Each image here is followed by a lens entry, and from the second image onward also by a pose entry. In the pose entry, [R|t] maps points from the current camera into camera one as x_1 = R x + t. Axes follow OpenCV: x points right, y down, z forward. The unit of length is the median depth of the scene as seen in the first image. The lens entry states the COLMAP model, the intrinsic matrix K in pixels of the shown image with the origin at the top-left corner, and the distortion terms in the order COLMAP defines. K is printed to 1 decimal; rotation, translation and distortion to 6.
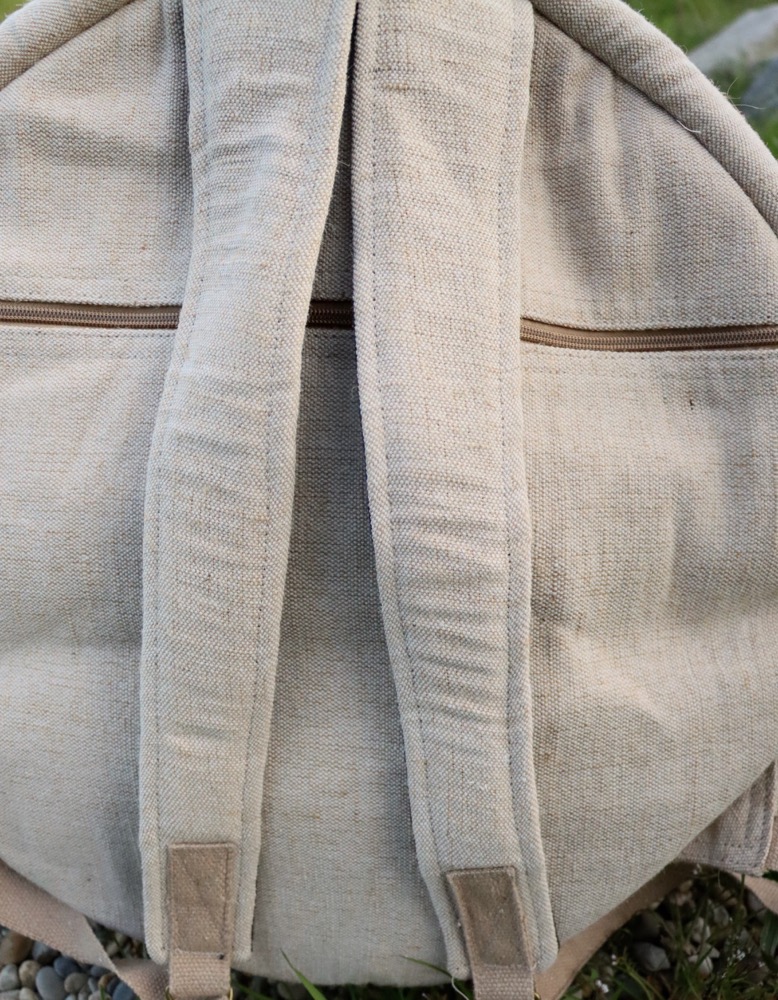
lens RADIAL K [[818.4, 0, 389.0], [0, 818.4, 500.0], [0, 0, 1]] dist [-0.142908, 0.054513]
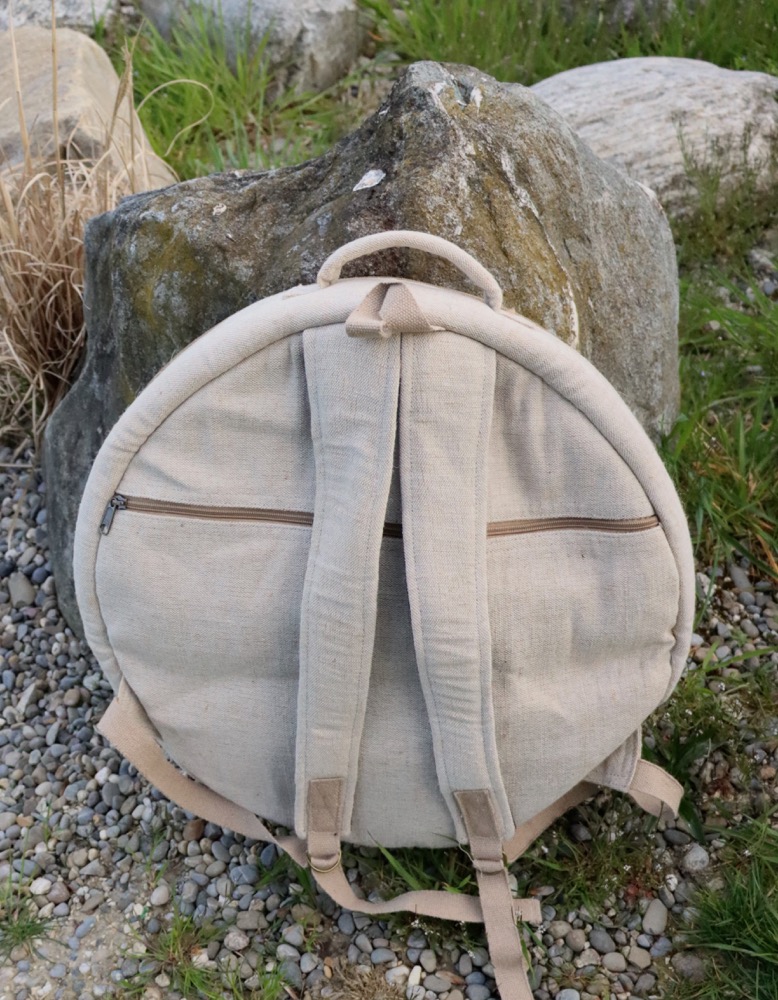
lens RADIAL K [[818.4, 0, 389.0], [0, 818.4, 500.0], [0, 0, 1]] dist [-0.142908, 0.054513]
pose [[0.999044, -0.018735, -0.039507, 0.003908], [0.024050, 0.990047, 0.138665, -0.533740], [0.036516, -0.139482, 0.989551, -0.884988]]
